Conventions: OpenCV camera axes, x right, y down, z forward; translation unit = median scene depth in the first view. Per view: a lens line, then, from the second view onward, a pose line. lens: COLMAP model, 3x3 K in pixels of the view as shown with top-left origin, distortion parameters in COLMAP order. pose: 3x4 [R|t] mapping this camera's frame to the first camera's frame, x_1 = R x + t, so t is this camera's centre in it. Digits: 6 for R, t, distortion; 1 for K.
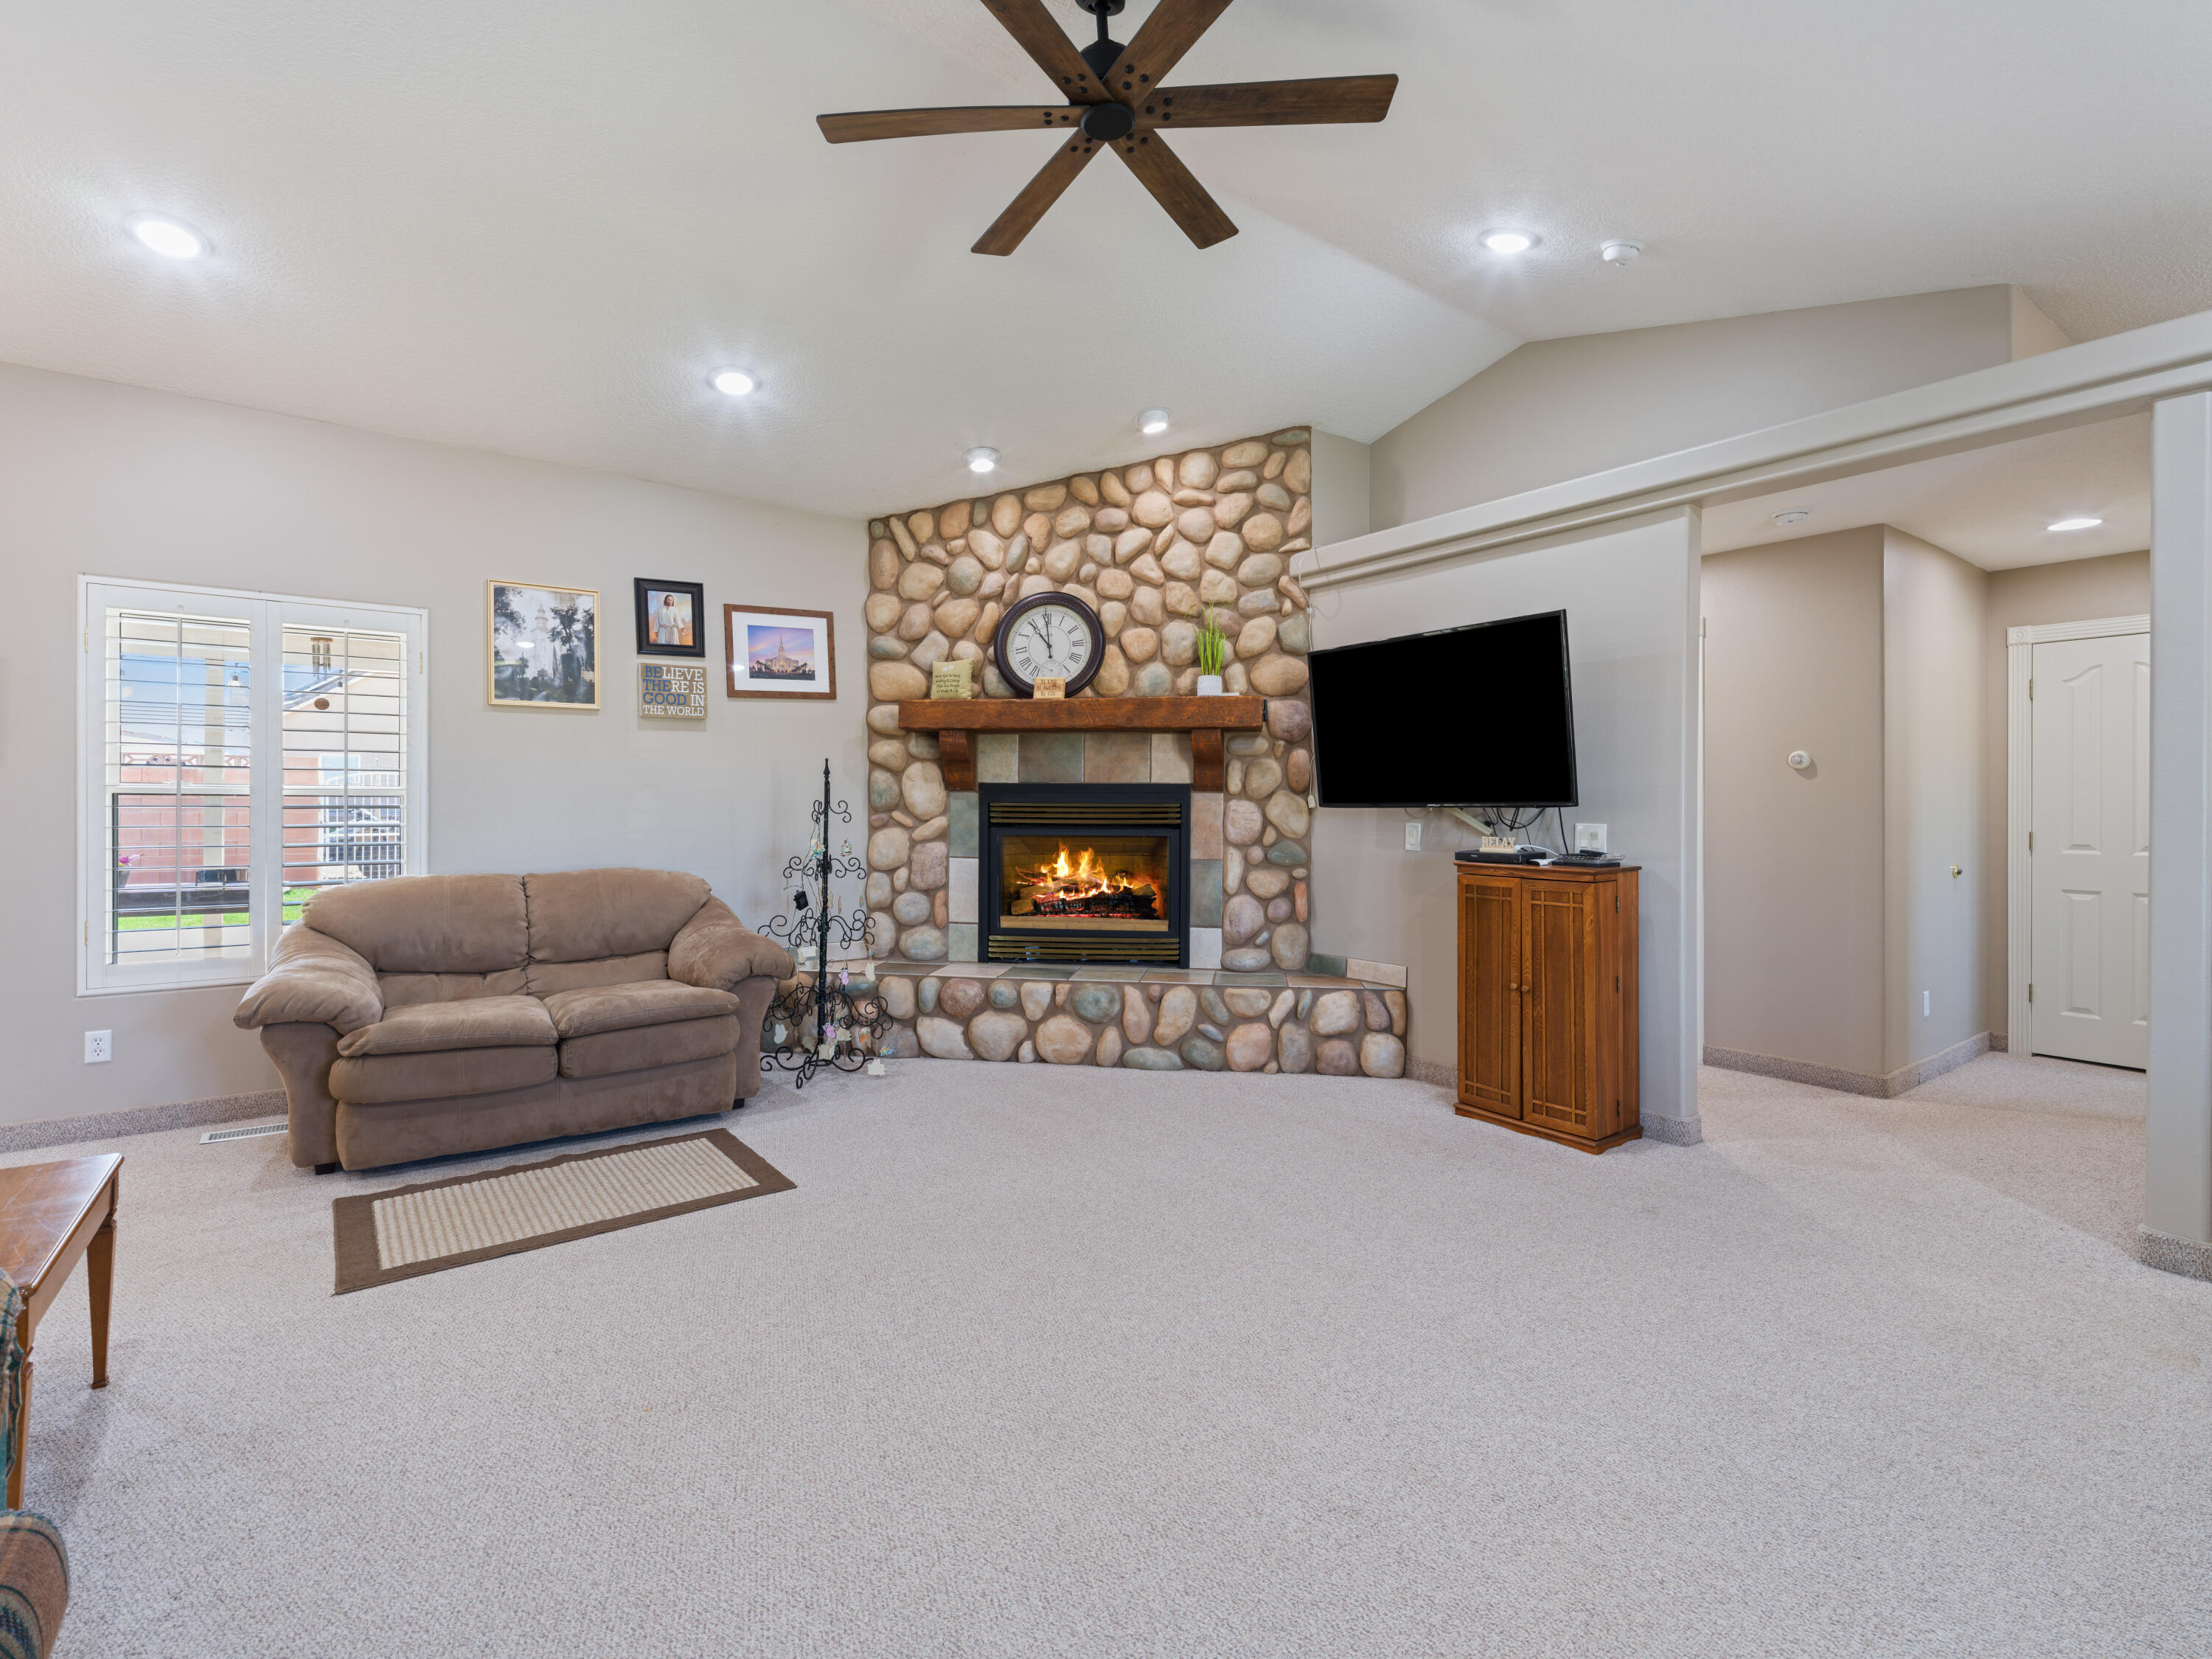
lens RADIAL K [[1019.9, 0, 1101.3], [0, 1019.9, 808.9], [0, 0, 1]] dist [-0.000528, 0.000089]
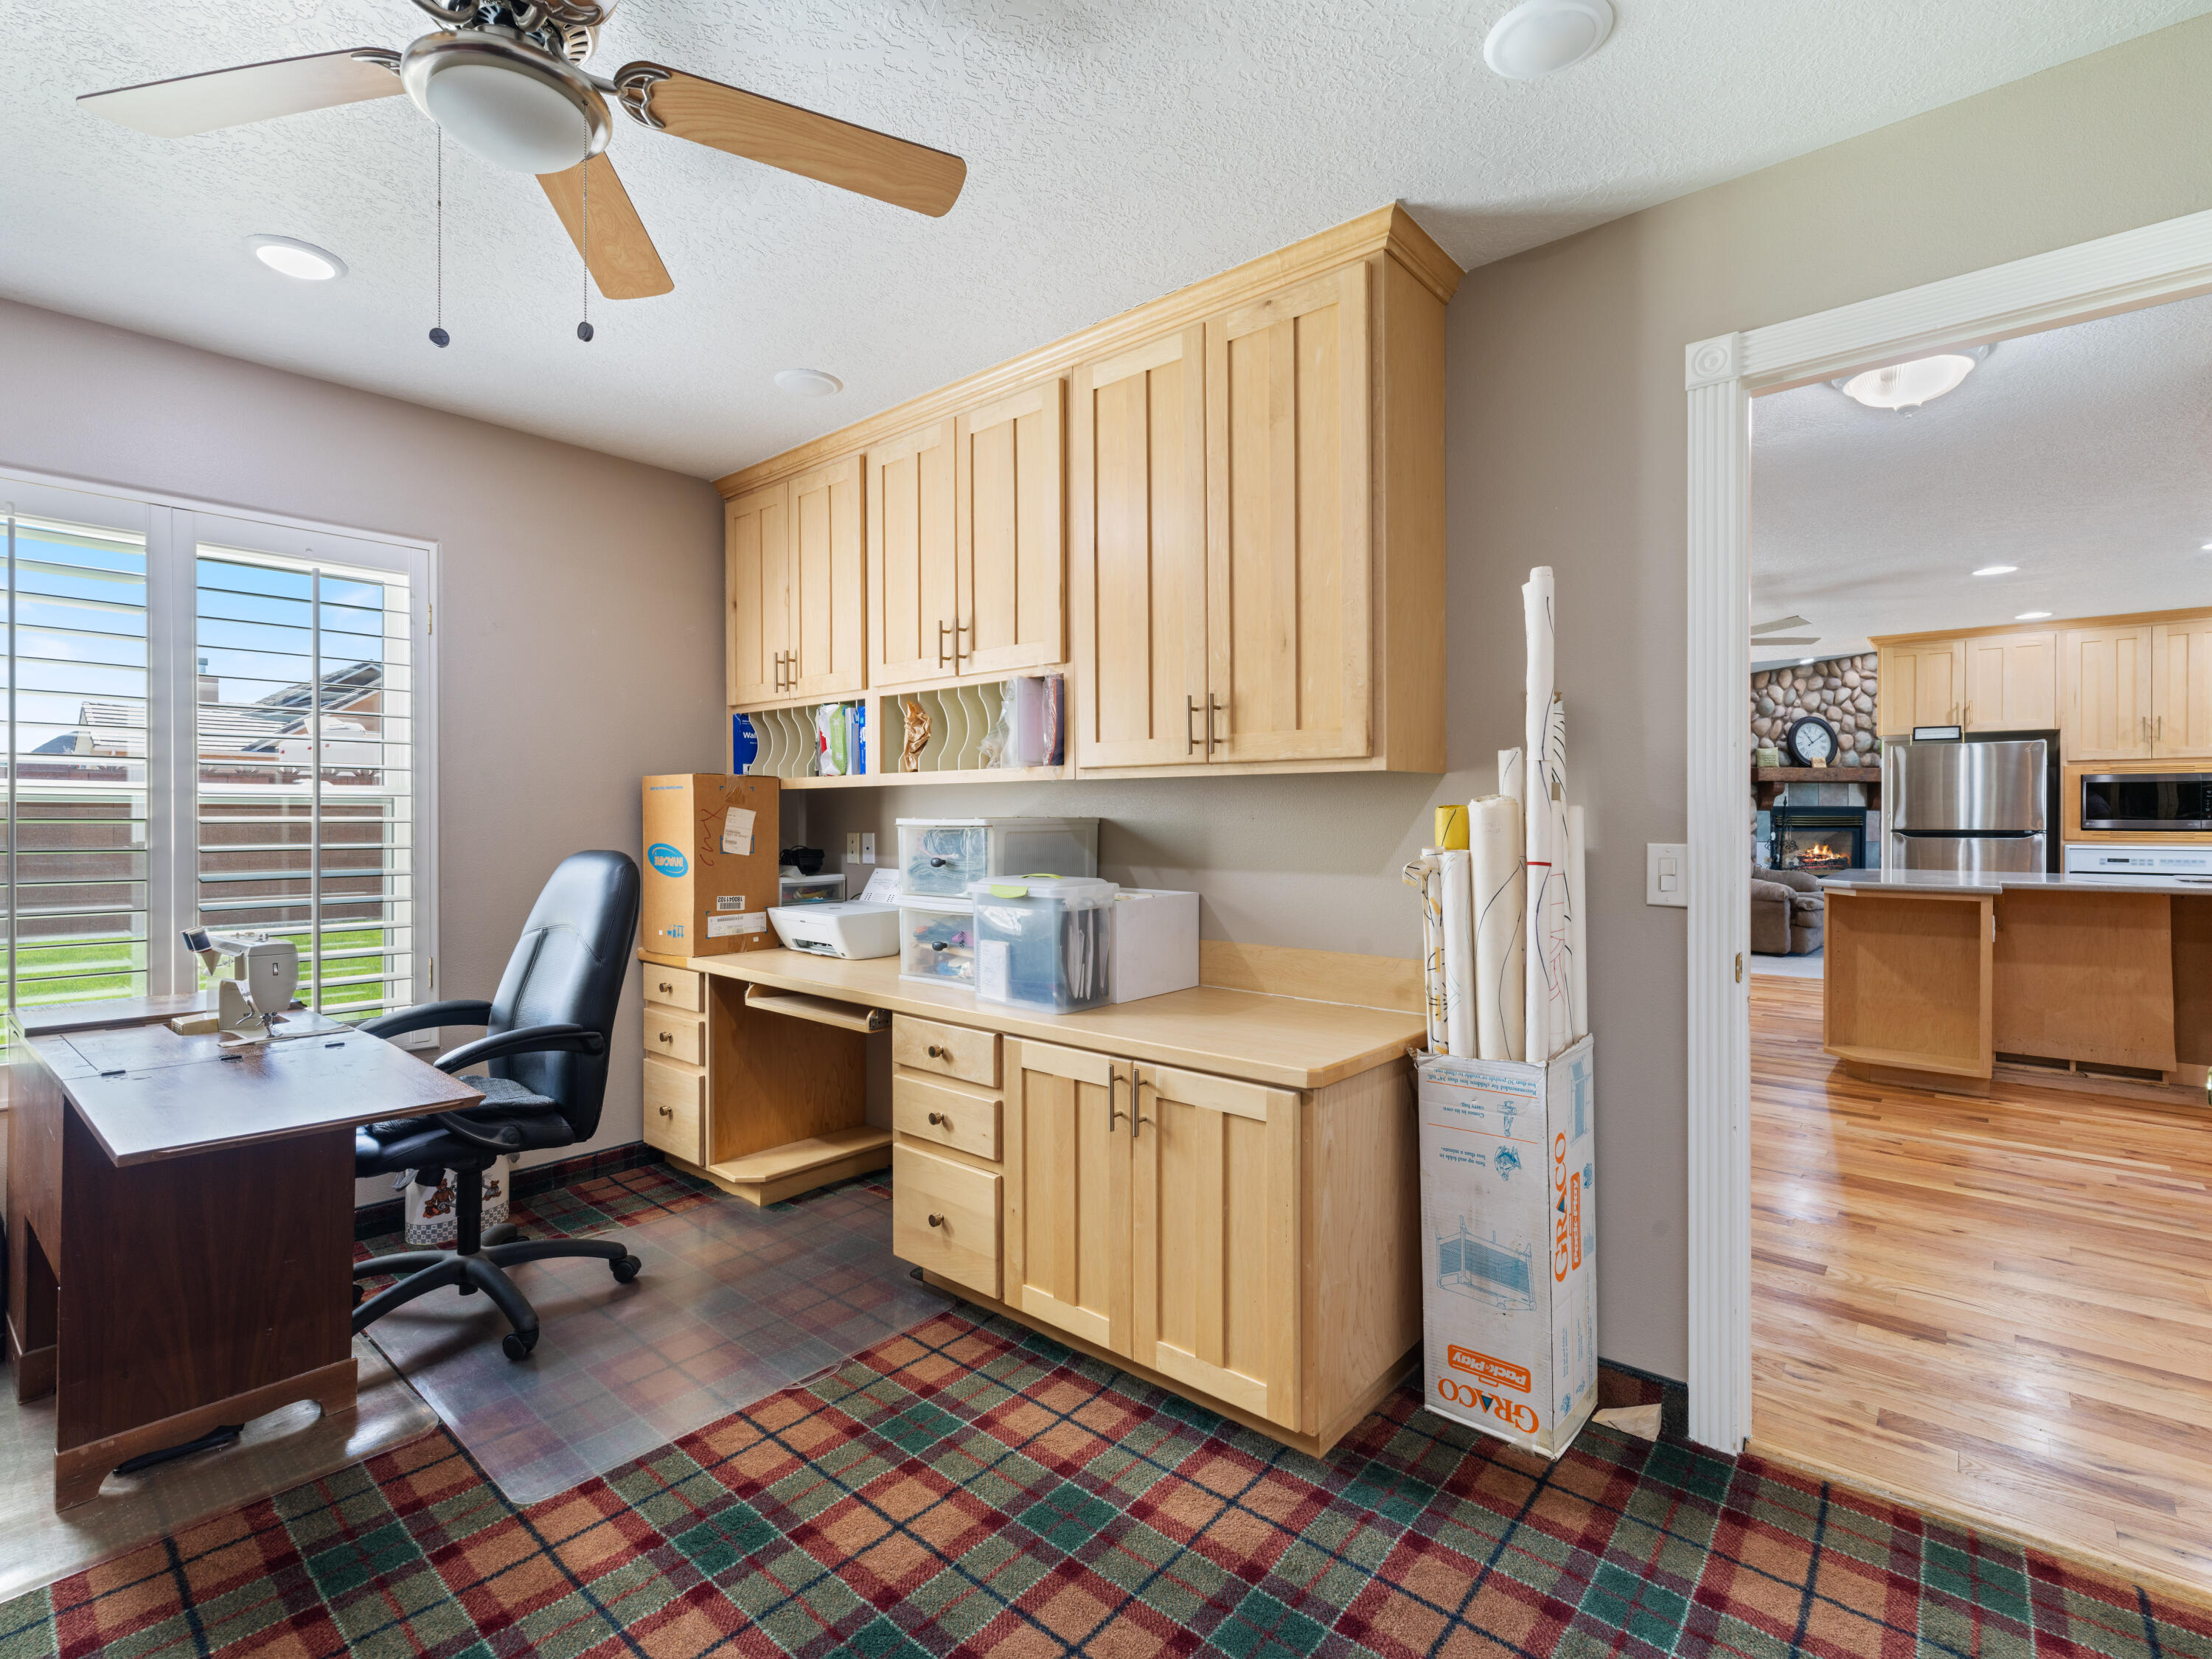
lens RADIAL K [[1024.9, 0, 1102.3], [0, 1024.9, 824.4], [0, 0, 1]] dist [-0.001871, 0.000057]
pose [[0.977581, -0.005146, 0.210497, -1.964514], [0.003692, 0.999967, 0.007299, -0.008351], [-0.210528, -0.006358, 0.977567, -0.791211]]
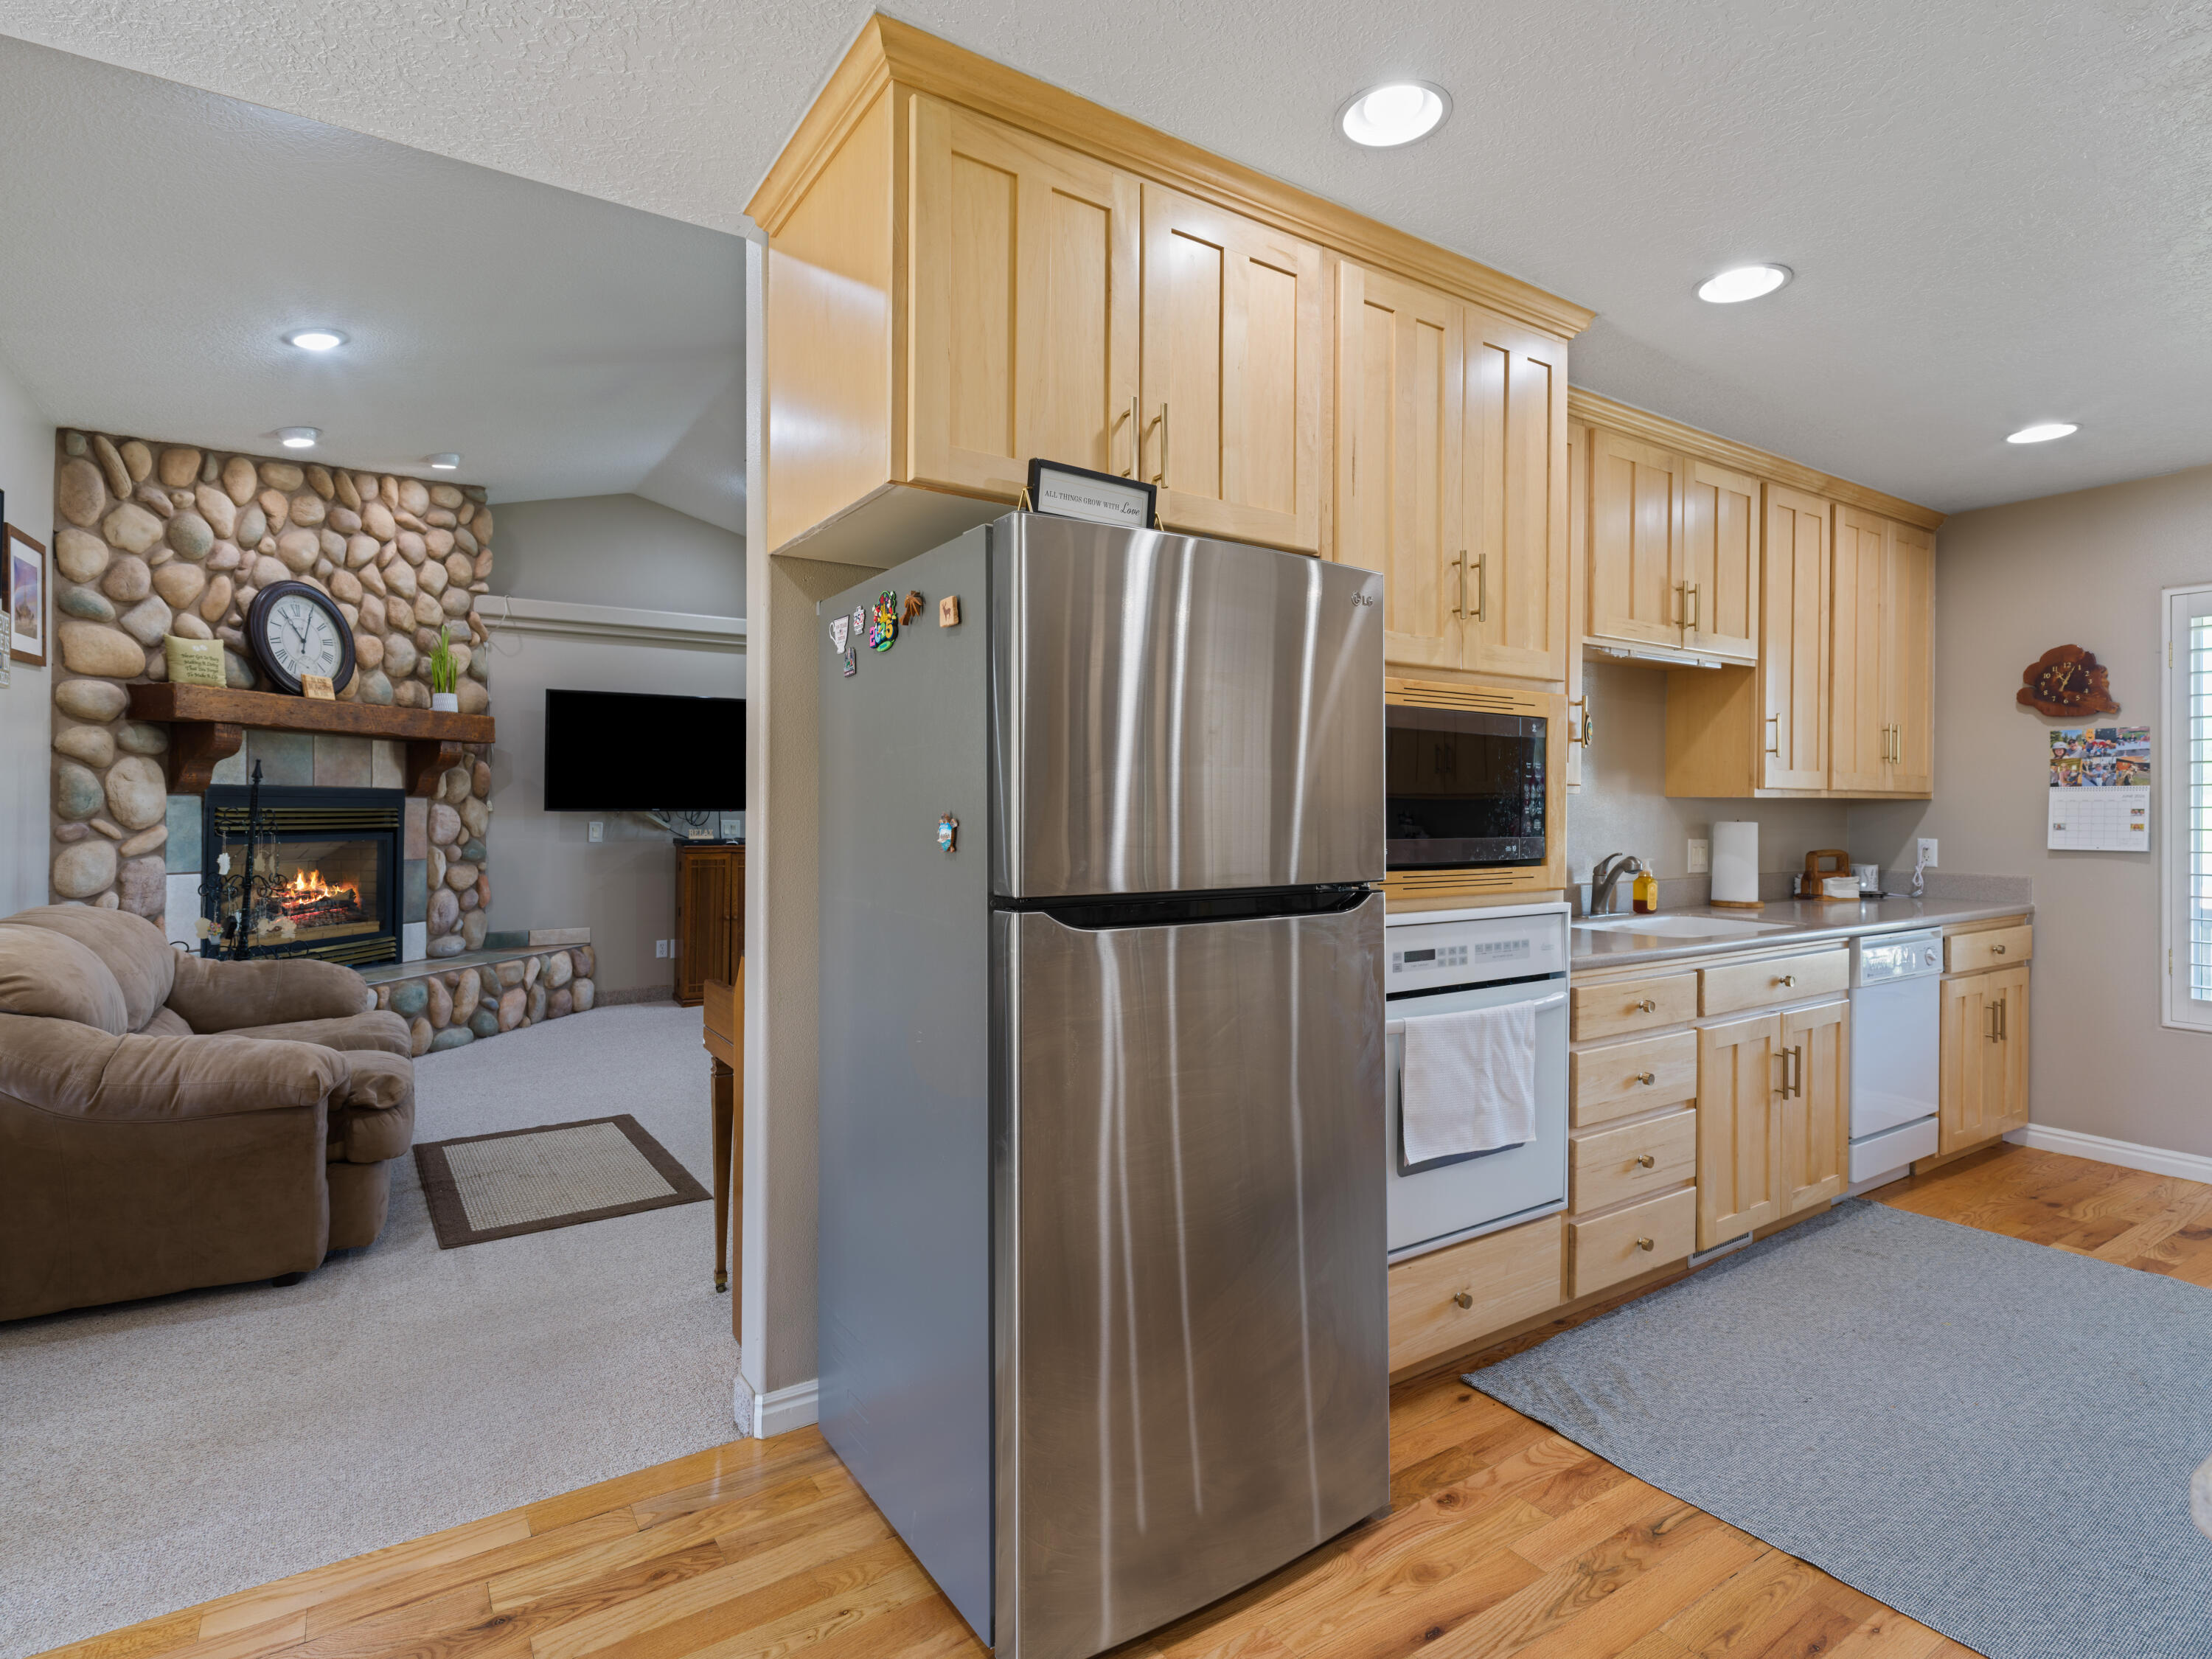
lens RADIAL K [[1123.4, 0, 1093.9], [0, 1123.4, 802.9], [0, 0, 1]] dist [0.001028, 0.000502]
pose [[0.065651, -0.000722, 0.997842, -1.036433], [-0.004519, 0.999989, 0.001021, -0.014728], [-0.997832, -0.004576, 0.065647, 0.205012]]
